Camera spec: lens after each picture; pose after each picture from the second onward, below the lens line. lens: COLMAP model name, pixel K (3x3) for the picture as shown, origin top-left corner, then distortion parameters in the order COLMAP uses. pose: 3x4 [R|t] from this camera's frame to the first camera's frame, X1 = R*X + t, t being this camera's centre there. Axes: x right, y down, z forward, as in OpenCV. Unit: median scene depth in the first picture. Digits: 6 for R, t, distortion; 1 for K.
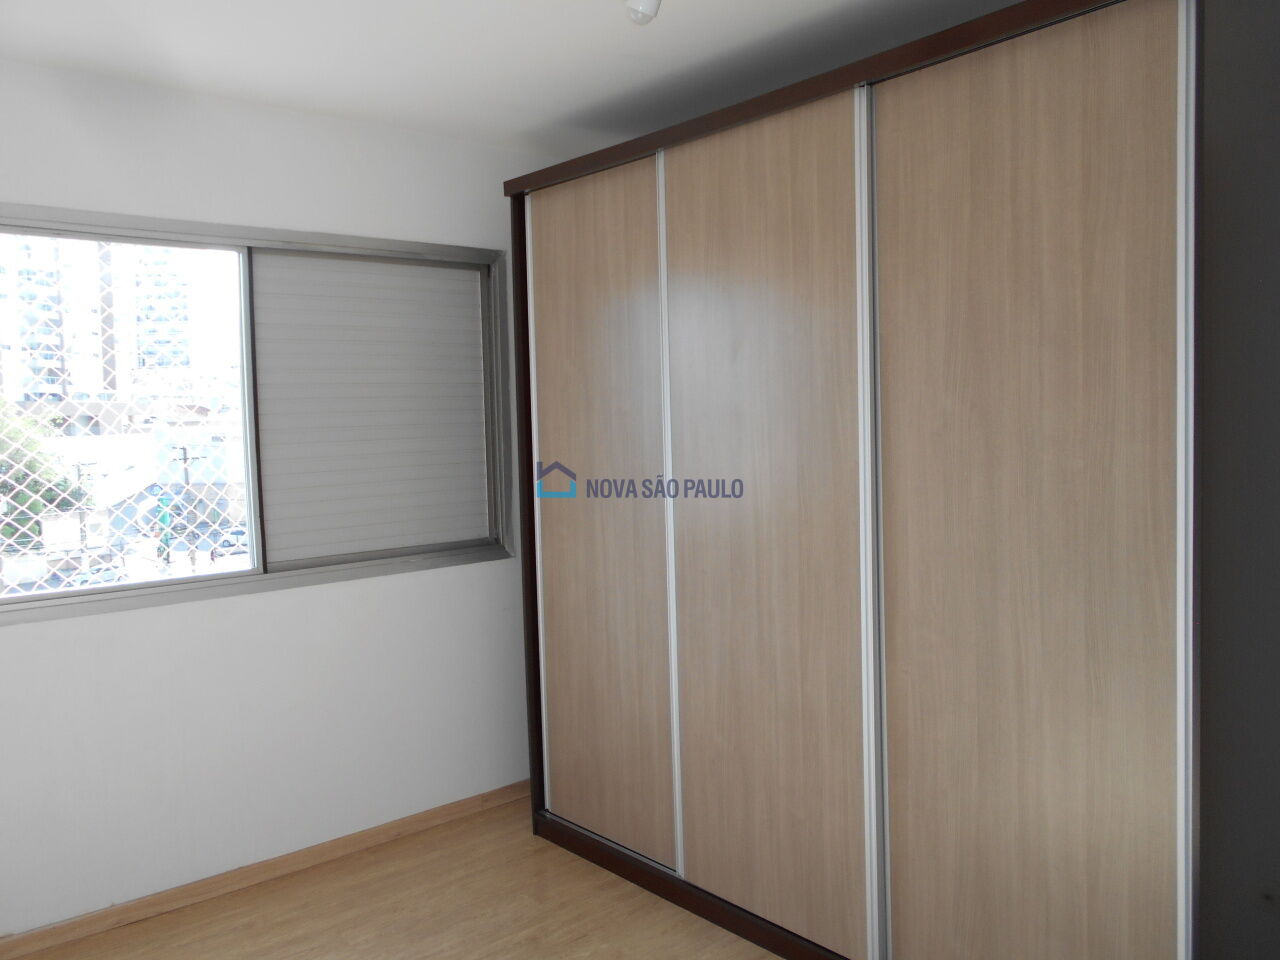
lens RADIAL K [[1034.9, 0, 640.0], [0, 1034.9, 480.0], [0, 0, 1]] dist [-0.009591, 0.003400]
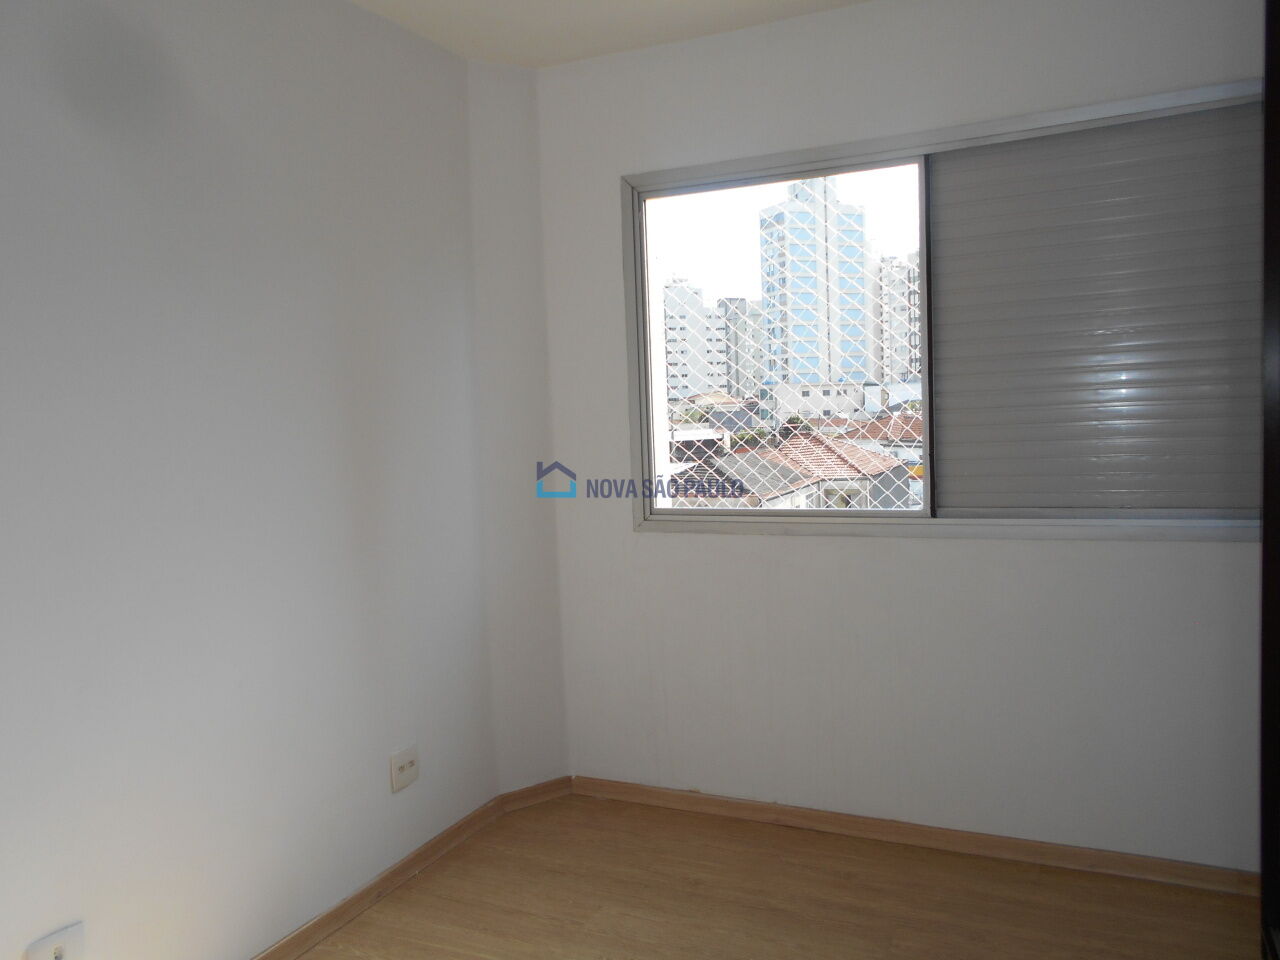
lens RADIAL K [[1034.9, 0, 640.0], [0, 1034.9, 480.0], [0, 0, 1]] dist [-0.009591, 0.003400]
pose [[0.385345, 0.082889, -0.919042, 0.376959], [-0.023746, 0.996518, 0.079921, -0.009379], [0.922467, -0.008973, 0.385971, 0.419942]]
